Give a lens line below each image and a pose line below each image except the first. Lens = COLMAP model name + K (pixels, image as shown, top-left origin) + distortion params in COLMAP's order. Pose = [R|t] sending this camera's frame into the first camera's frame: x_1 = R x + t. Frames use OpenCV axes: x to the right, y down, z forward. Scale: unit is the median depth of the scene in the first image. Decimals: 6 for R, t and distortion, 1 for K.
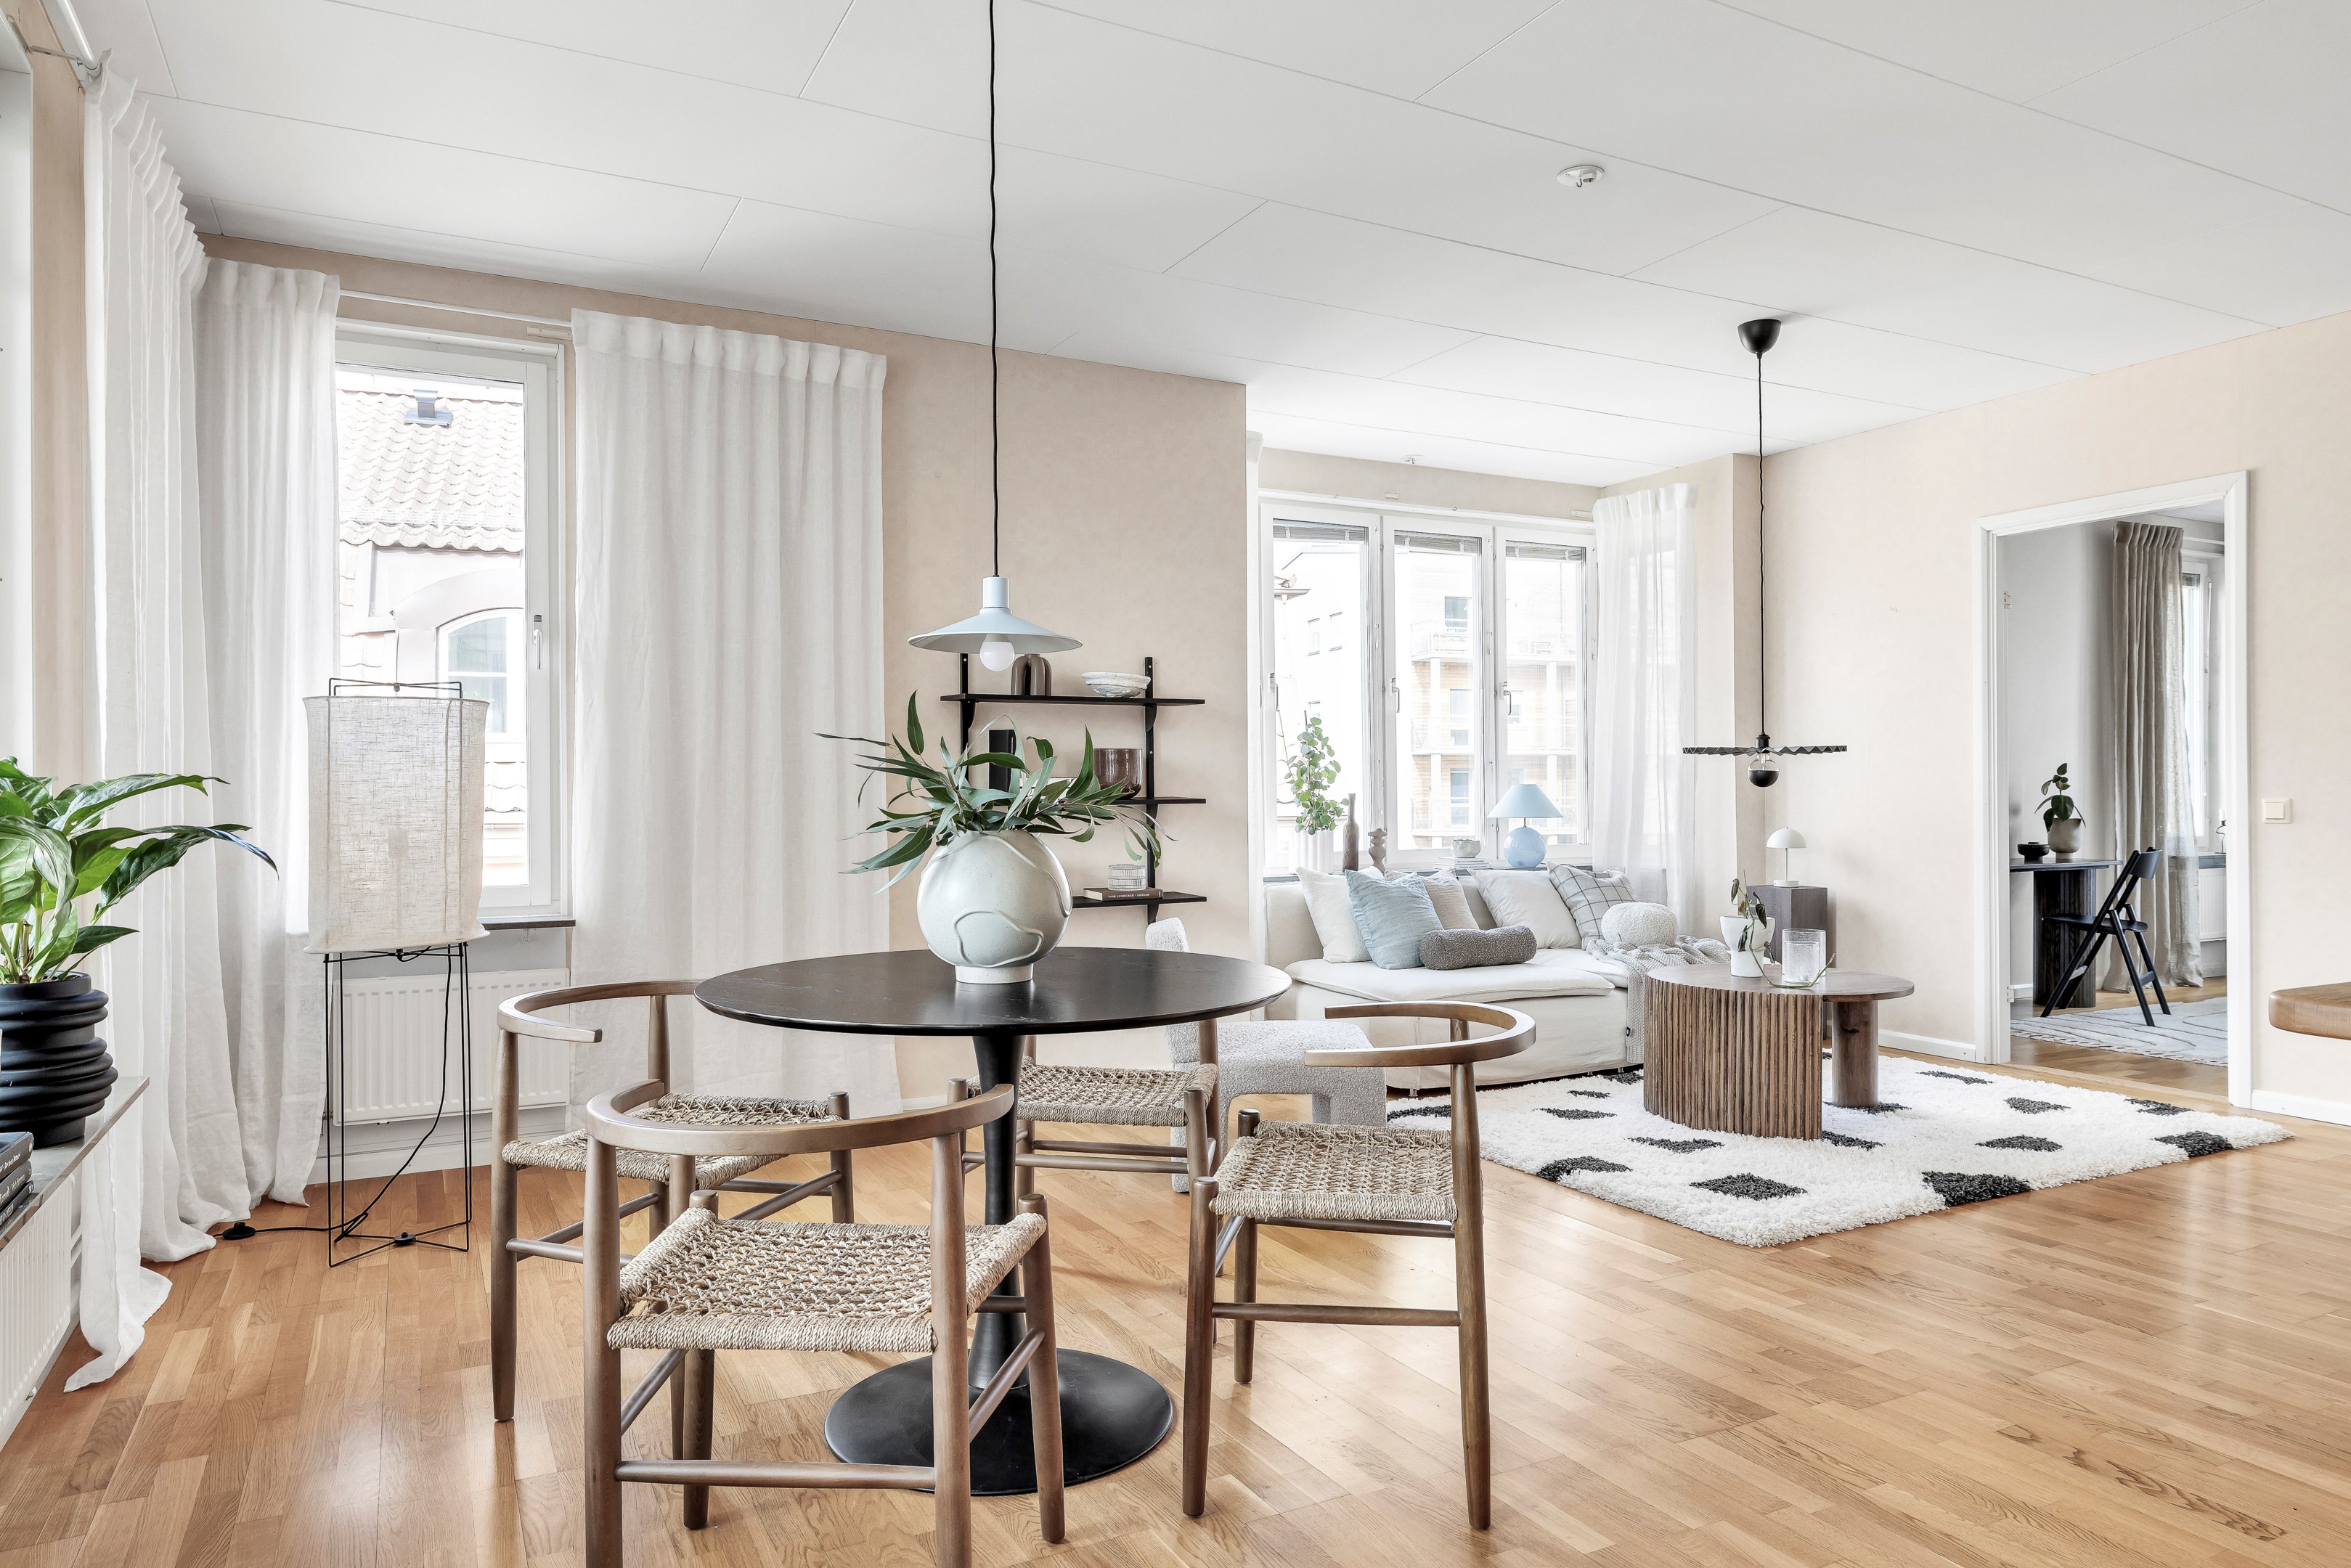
lens RADIAL K [[1475.3, 0, 1162.1], [0, 1475.3, 788.0], [0, 0, 1]] dist [-0.002762, 0.002534]
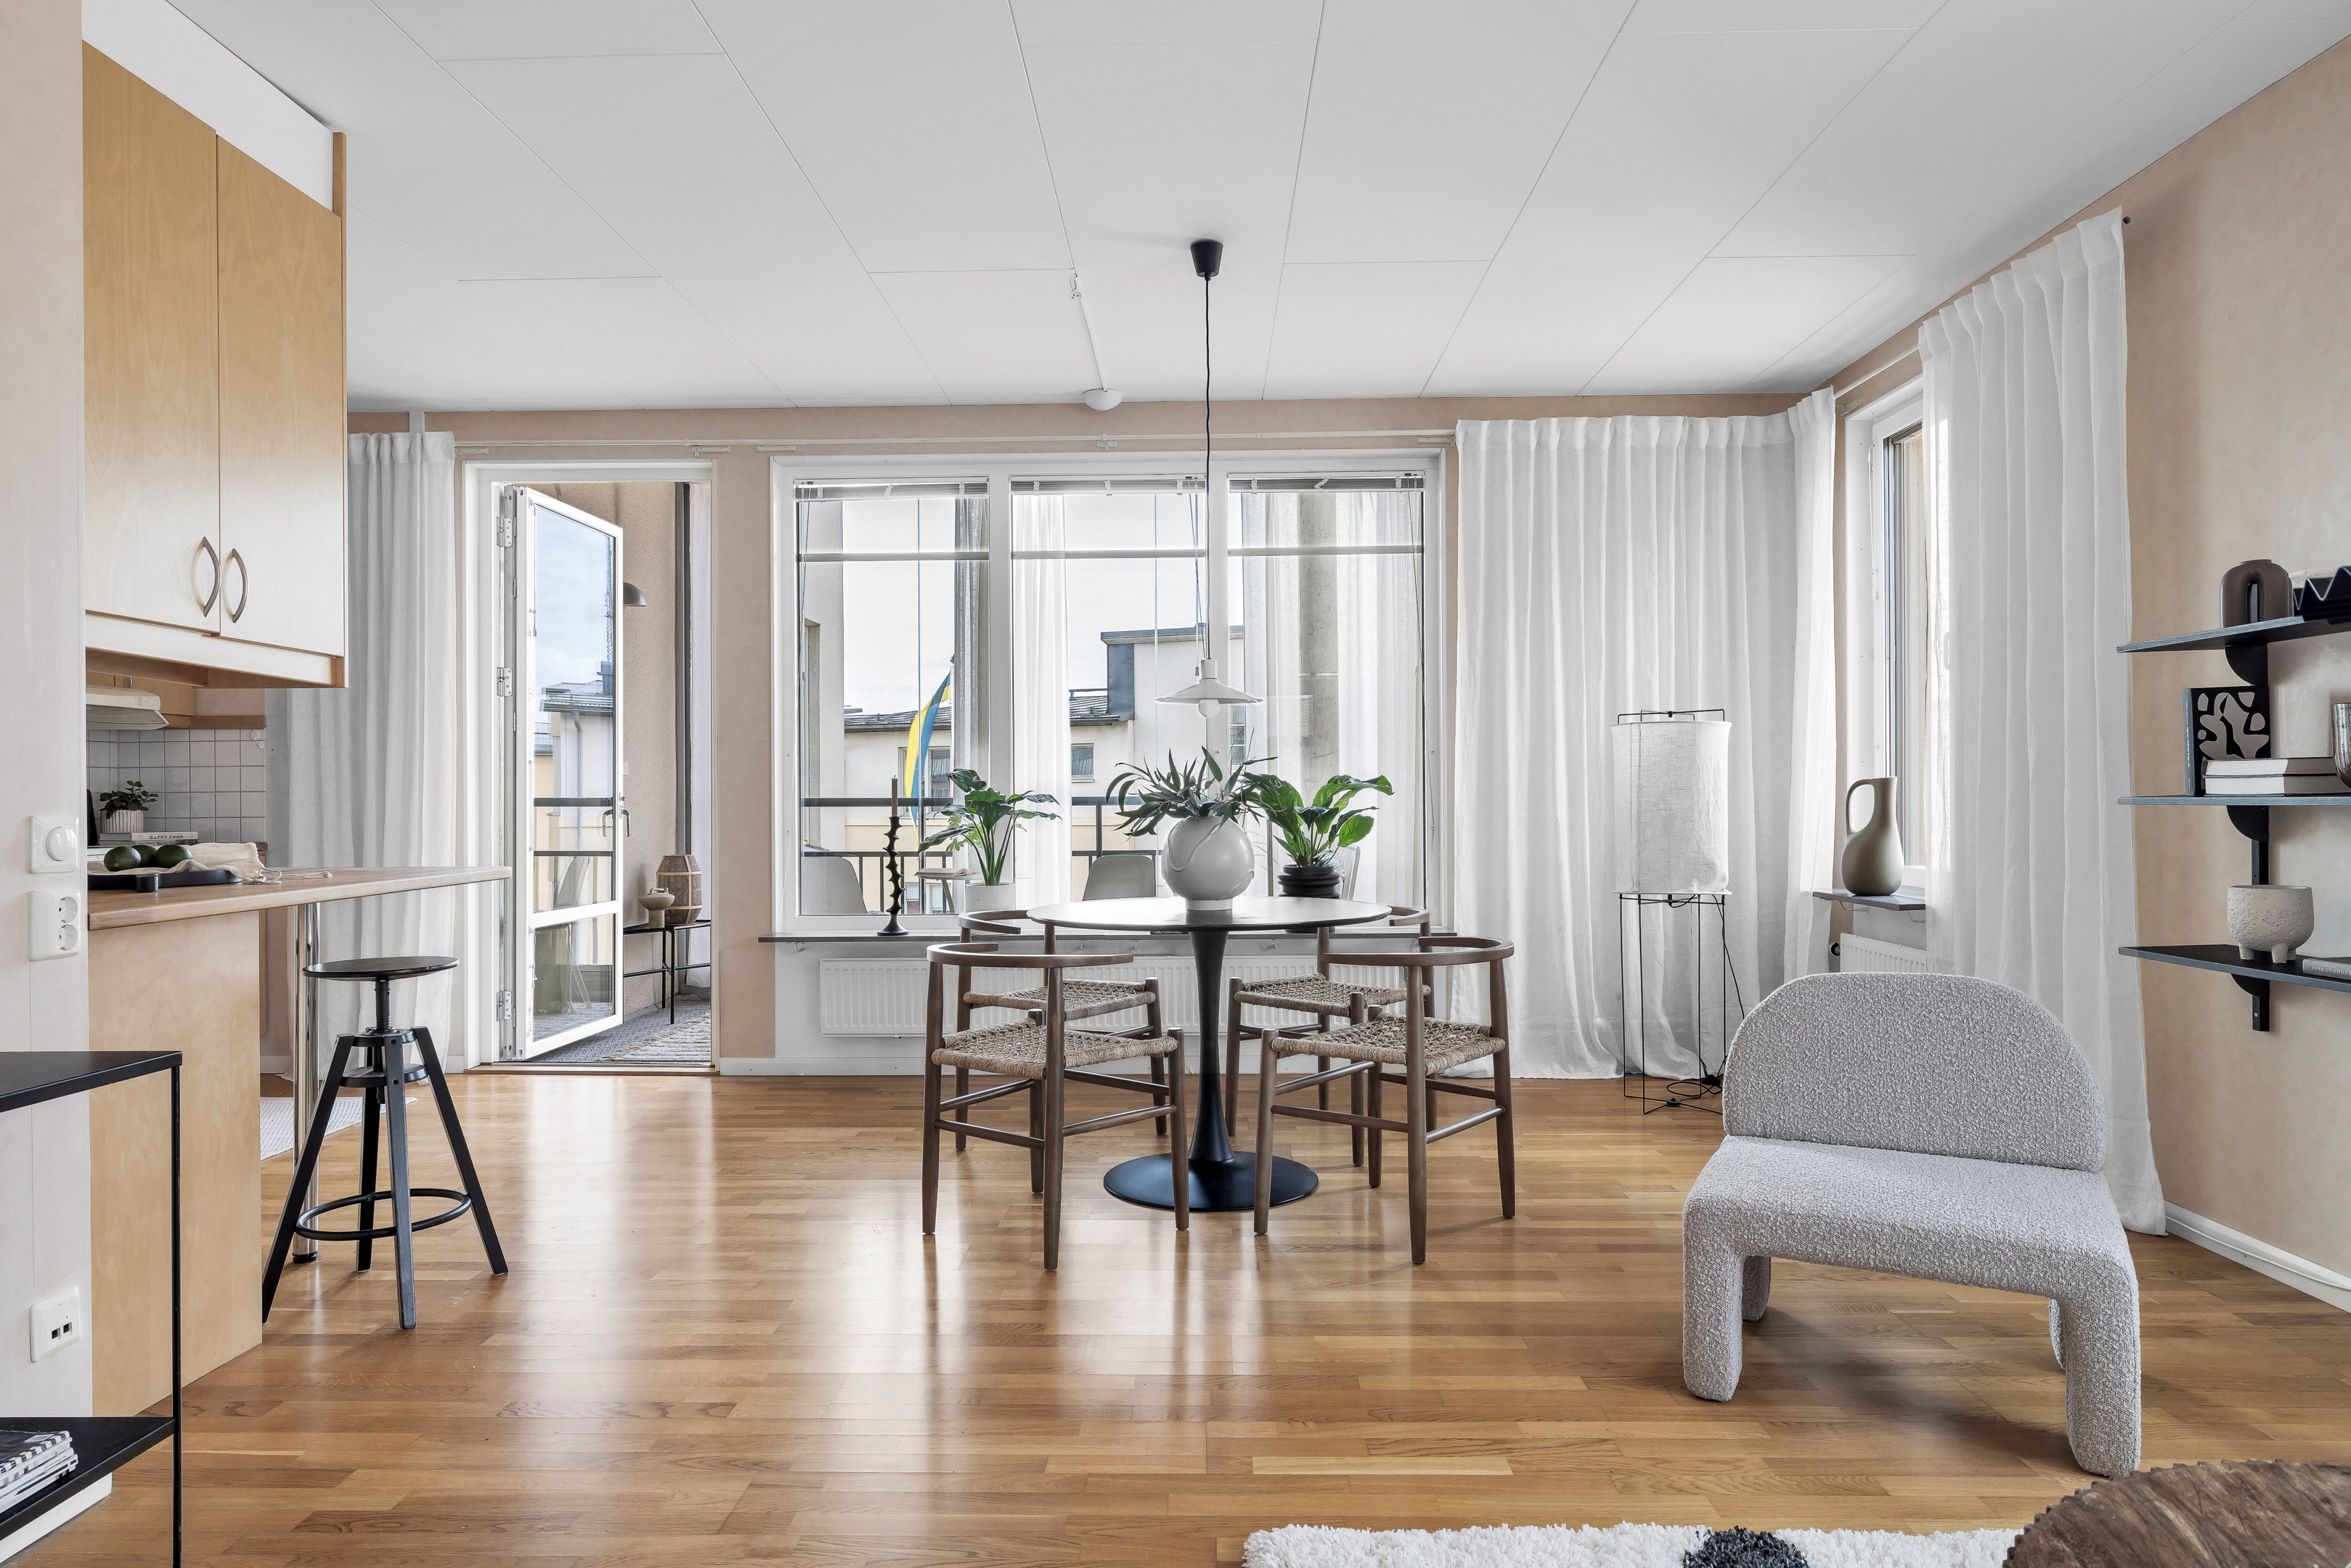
lens RADIAL K [[1397.0, 0, 1172.7], [0, 1397.0, 794.8], [0, 0, 1]] dist [-0.002091, 0.000832]
pose [[-0.478484, 0.007297, -0.878066, 0.622843], [0.012097, 0.999925, 0.001717, 0.000914], [0.878013, -0.009800, -0.478536, 0.847728]]
